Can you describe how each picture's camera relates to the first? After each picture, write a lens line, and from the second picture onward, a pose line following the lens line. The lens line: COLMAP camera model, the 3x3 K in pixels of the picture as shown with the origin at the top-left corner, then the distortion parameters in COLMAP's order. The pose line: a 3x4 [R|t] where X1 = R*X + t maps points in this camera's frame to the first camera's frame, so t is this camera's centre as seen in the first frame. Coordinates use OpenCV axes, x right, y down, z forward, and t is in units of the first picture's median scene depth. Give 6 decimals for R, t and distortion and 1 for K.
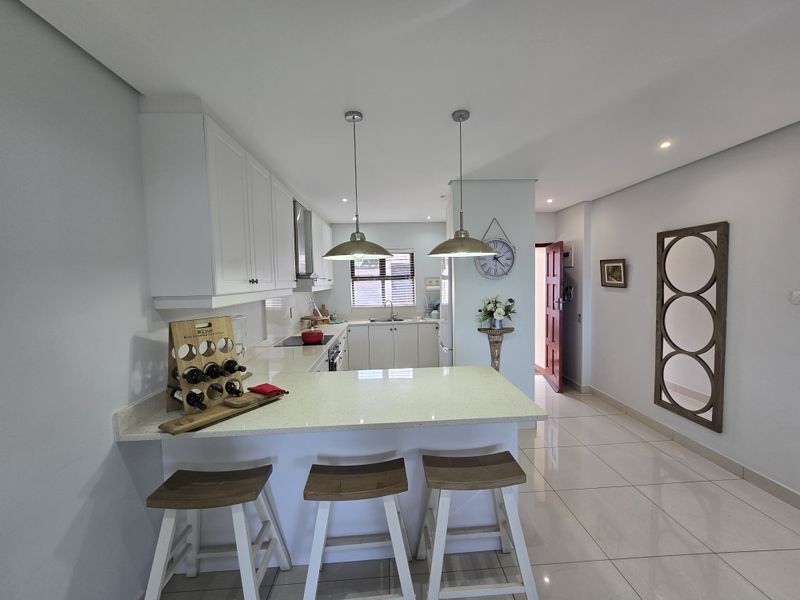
lens RADIAL K [[326.0, 0, 401.2], [0, 326.0, 302.4], [0, 0, 1]] dist [0.000609, 0.000582]
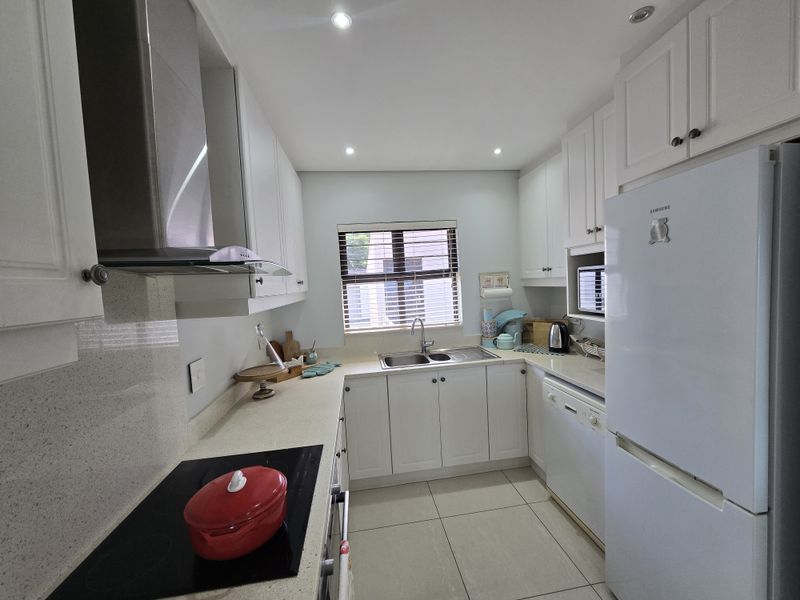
lens RADIAL K [[319.7, 0, 390.0], [0, 319.7, 308.8], [0, 0, 1]] dist [-0.000002, 0.000098]
pose [[0.997162, -0.039372, 0.064172, -0.148307], [0.039161, 0.999223, 0.004543, -0.034277], [-0.064301, -0.002017, 0.997929, 0.652282]]
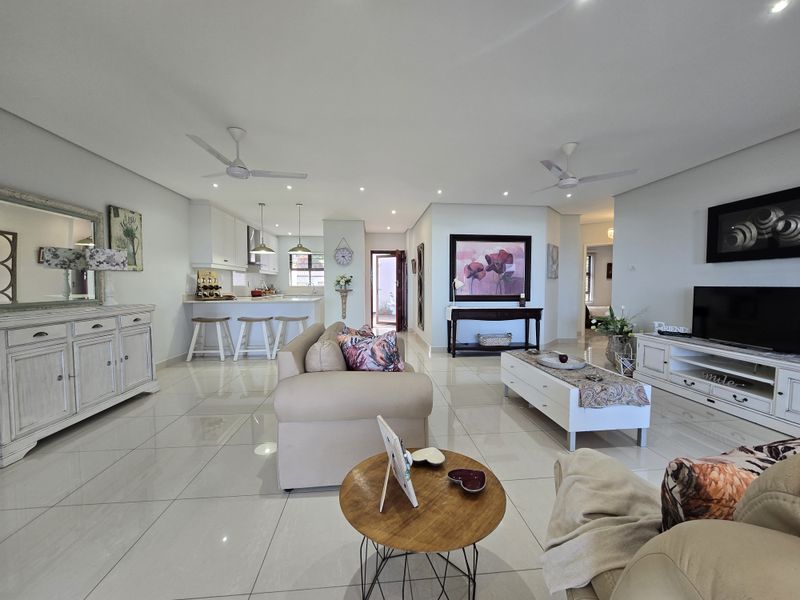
lens RADIAL K [[326.0, 0, 401.2], [0, 326.0, 302.4], [0, 0, 1]] dist [0.000609, 0.000582]
pose [[0.998702, 0.018640, 0.047395, 0.455565], [-0.017712, 0.999644, -0.019936, 0.160787], [-0.047749, 0.019070, 0.998677, -0.915563]]
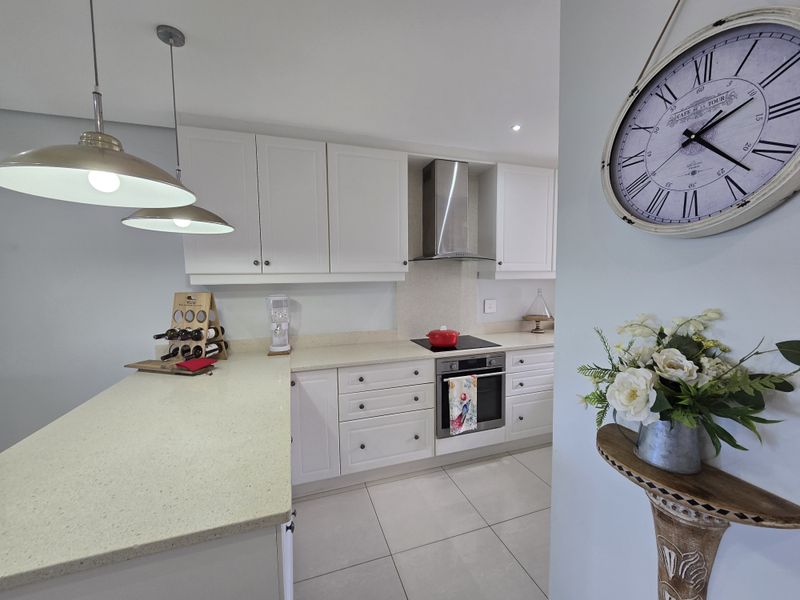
lens RADIAL K [[326.0, 0, 401.2], [0, 326.0, 302.4], [0, 0, 1]] dist [0.000609, 0.000582]
pose [[0.270571, 0.100233, -0.957468, 0.349838], [-0.065992, 0.994157, 0.085425, -0.029783], [0.960435, 0.040071, 0.275605, 0.610731]]
